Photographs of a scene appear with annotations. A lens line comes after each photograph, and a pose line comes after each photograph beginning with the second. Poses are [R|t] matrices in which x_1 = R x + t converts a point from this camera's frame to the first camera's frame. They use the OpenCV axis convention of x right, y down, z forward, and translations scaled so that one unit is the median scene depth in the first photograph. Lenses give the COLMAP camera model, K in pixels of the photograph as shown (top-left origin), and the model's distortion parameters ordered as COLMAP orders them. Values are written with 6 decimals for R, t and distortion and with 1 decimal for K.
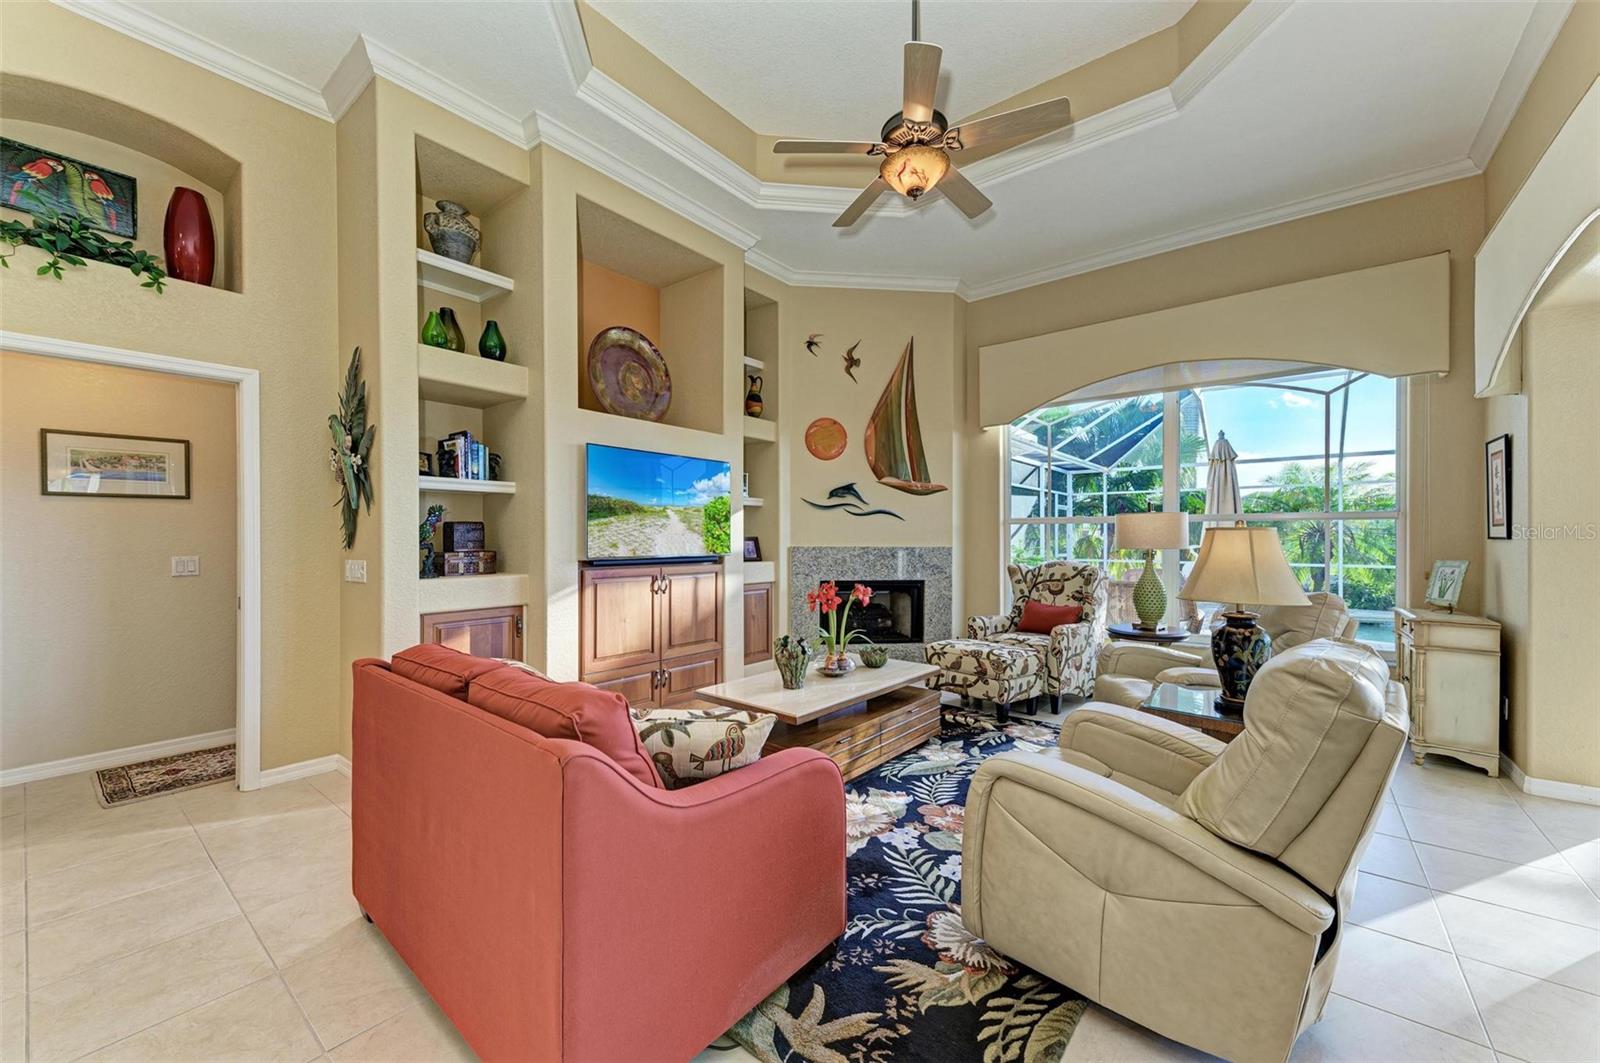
lens RADIAL K [[610.8, 0, 802.6], [0, 610.8, 534.3], [0, 0, 1]] dist [0.034426, -0.009828]
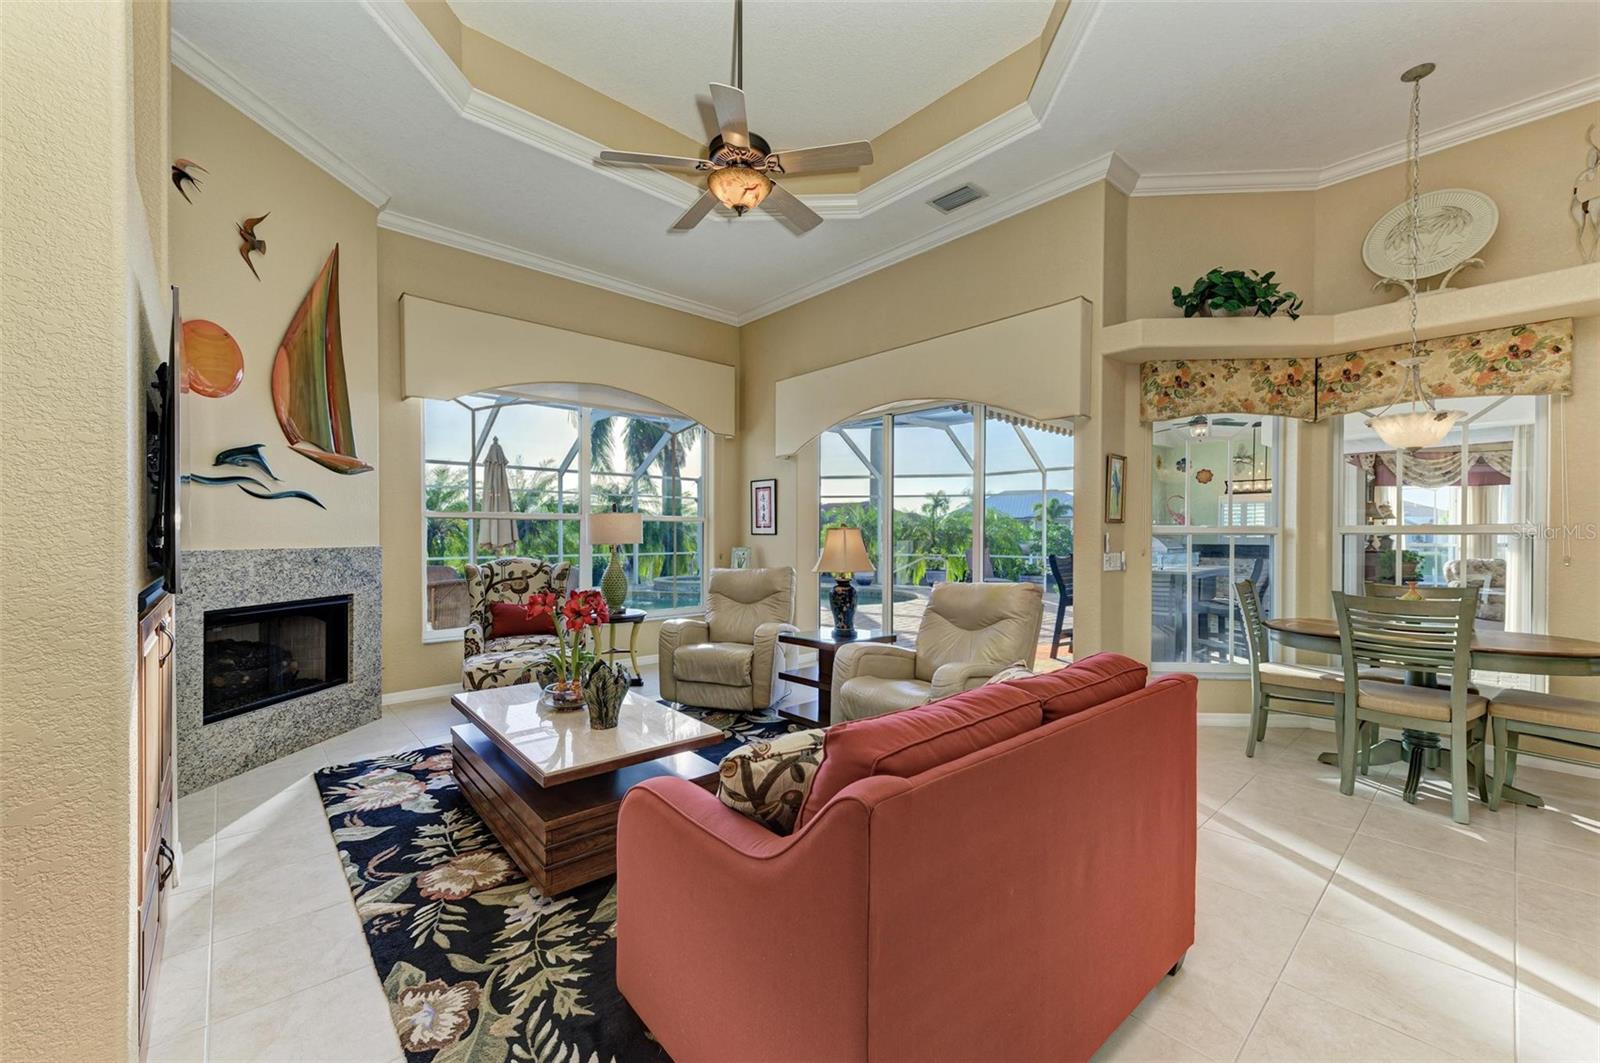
lens RADIAL K [[636.0, 0, 798.4], [0, 636.0, 544.1], [0, 0, 1]] dist [0.008999, -0.000442]
pose [[0.168717, -0.017037, 0.985517, -0.707949], [-0.006877, 0.999806, 0.018461, -0.000774], [-0.985641, -0.009893, 0.168567, 0.566425]]
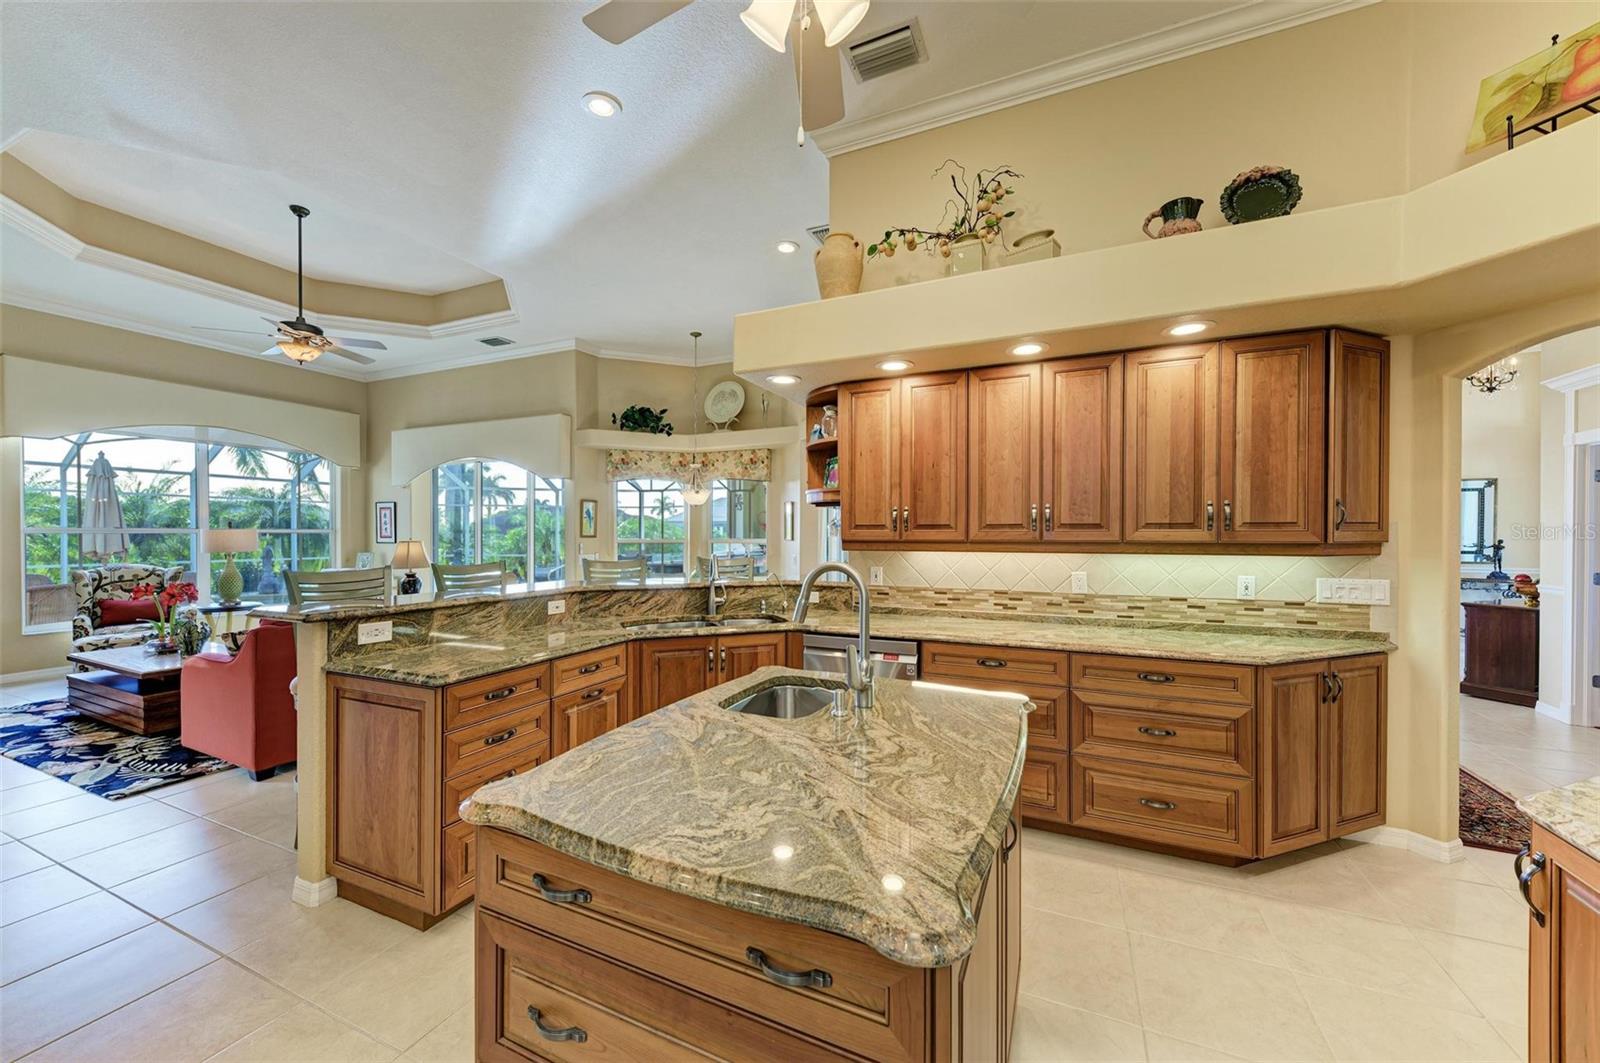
lens RADIAL K [[591.3, 0, 798.5], [0, 591.3, 539.0], [0, 0, 1]] dist [0.022908, -0.007786]
pose [[-0.247265, -0.008516, 0.968910, -1.535955], [-0.005859, 0.999956, 0.007294, -0.035563], [-0.968930, -0.003873, -0.247304, 0.001659]]
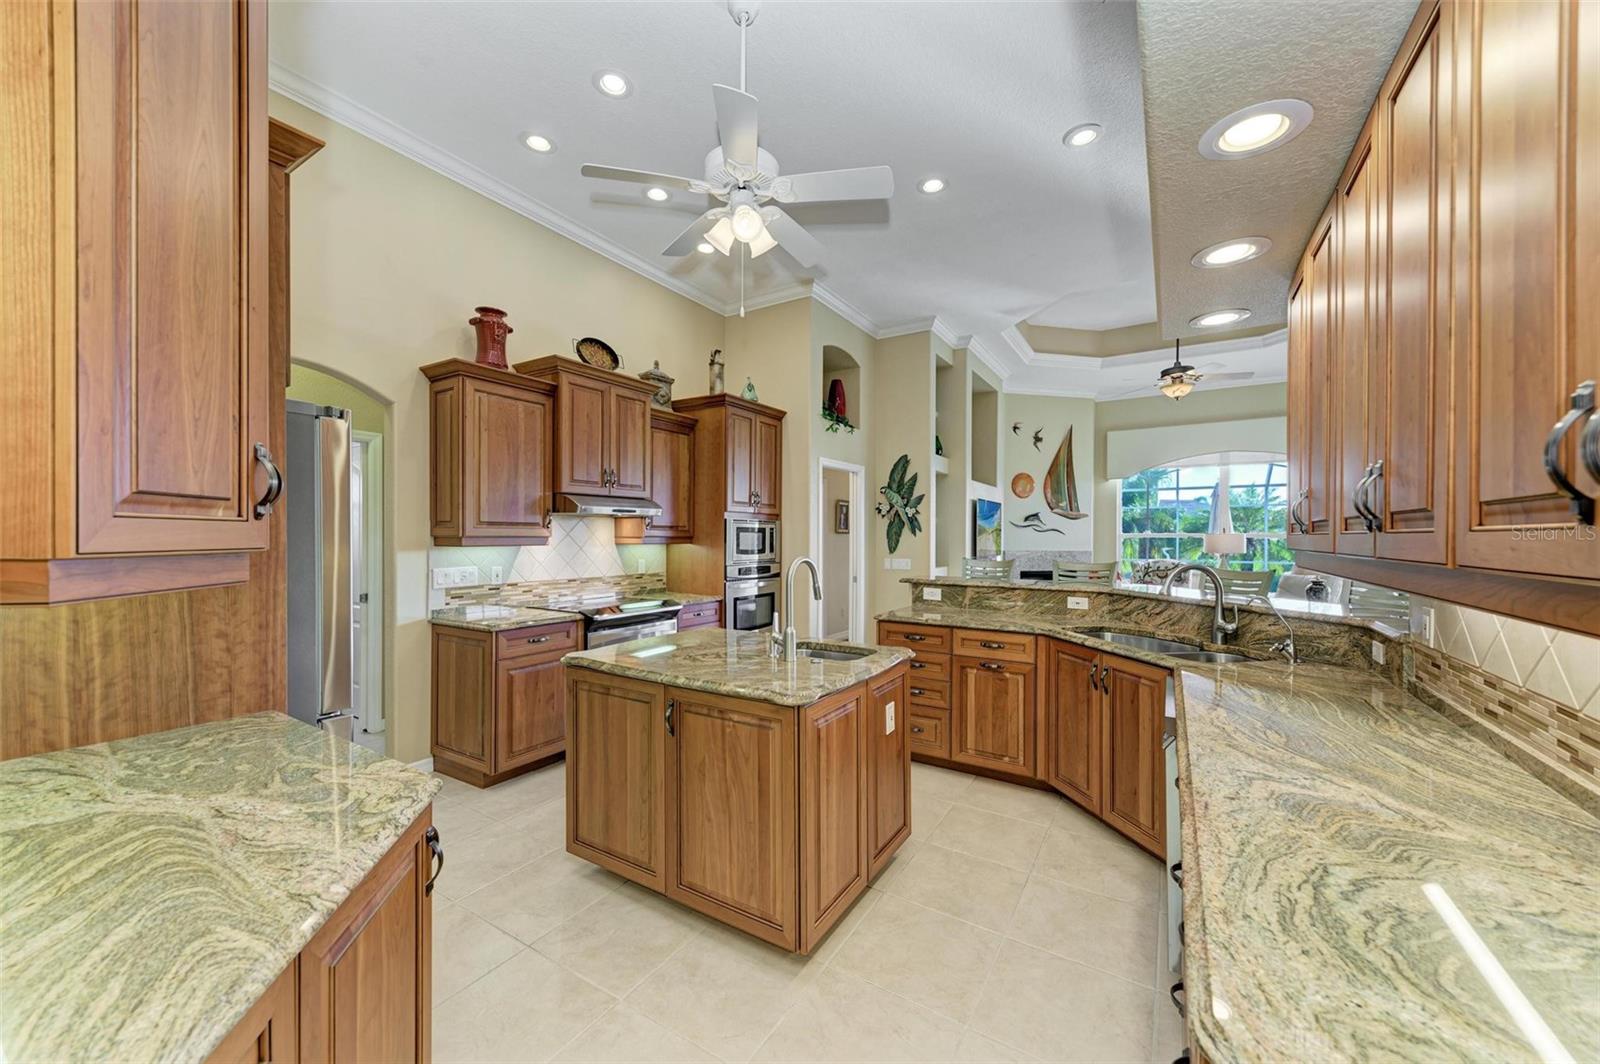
lens RADIAL K [[595.2, 0, 800.0], [0, 595.2, 532.0], [0, 0, 1]] dist [0.020182, 0.000016]
pose [[0.993142, 0.005017, 0.116805, -1.160810], [-0.004960, 0.999987, -0.000779, -0.040955], [-0.116807, 0.000194, 0.993155, -0.820762]]
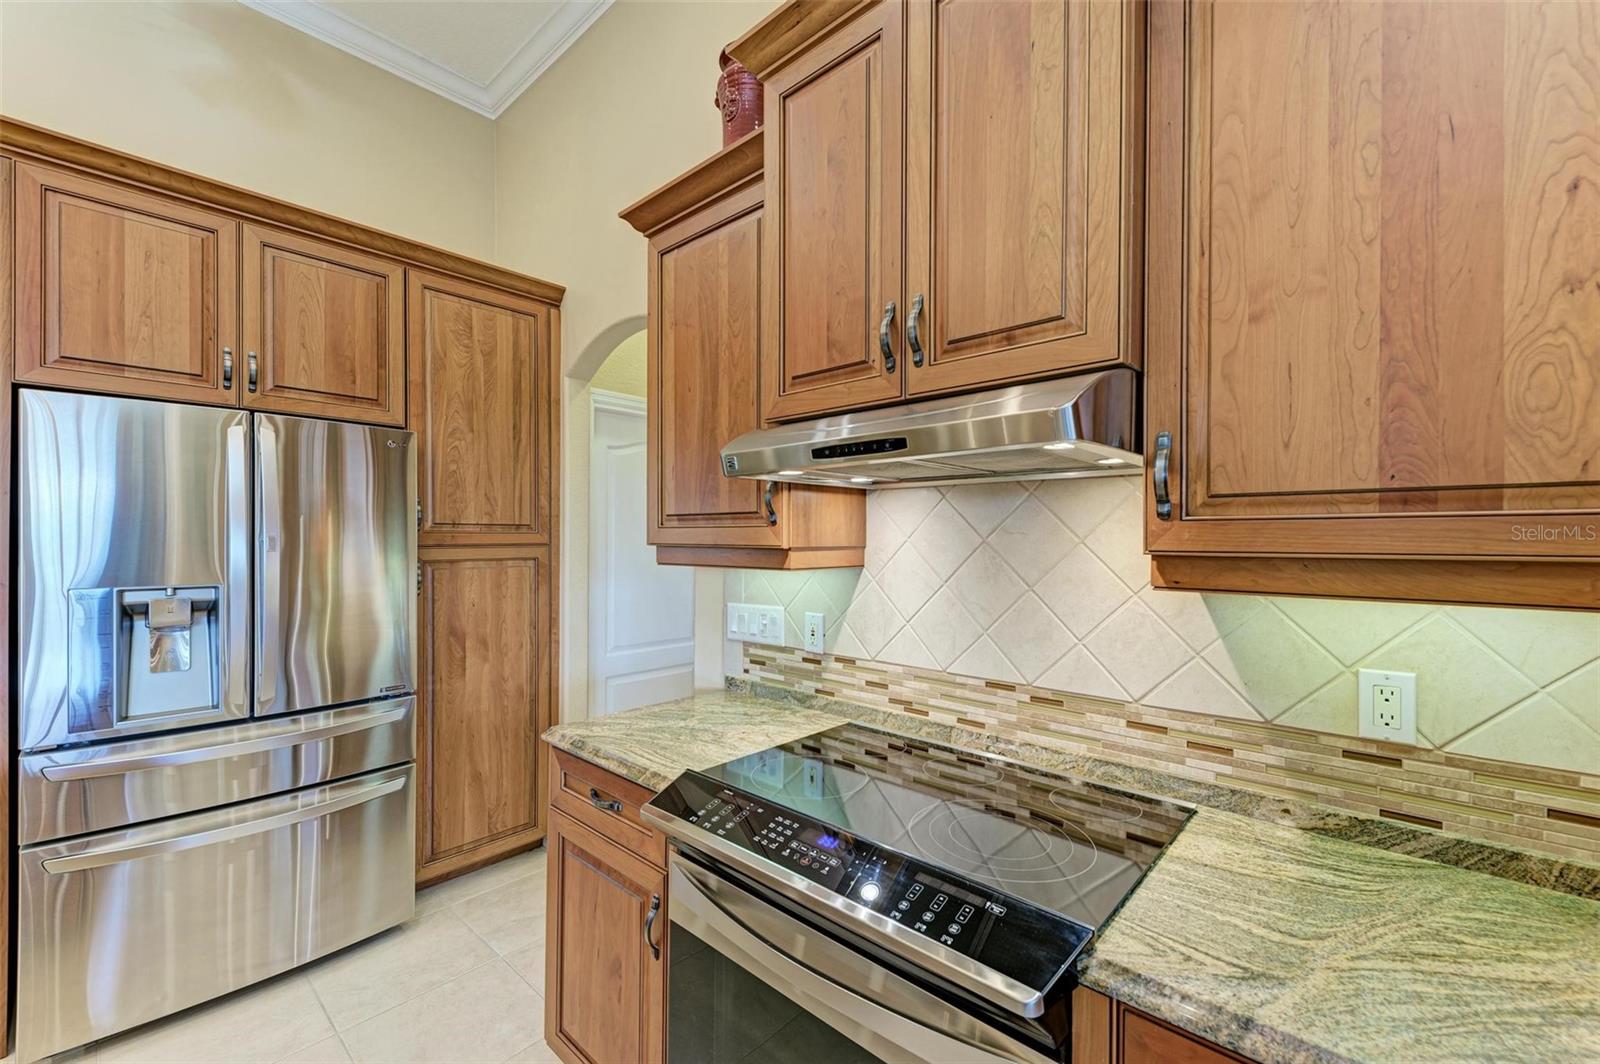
lens RADIAL K [[654.0, 0, 802.8], [0, 654.0, 539.1], [0, 0, 1]] dist [0.025922, -0.010133]
pose [[-0.068191, 0.000552, -0.997672, -1.042770], [0.000212, 1.000000, 0.000539, -0.037287], [0.997672, -0.000174, -0.068191, 0.345029]]
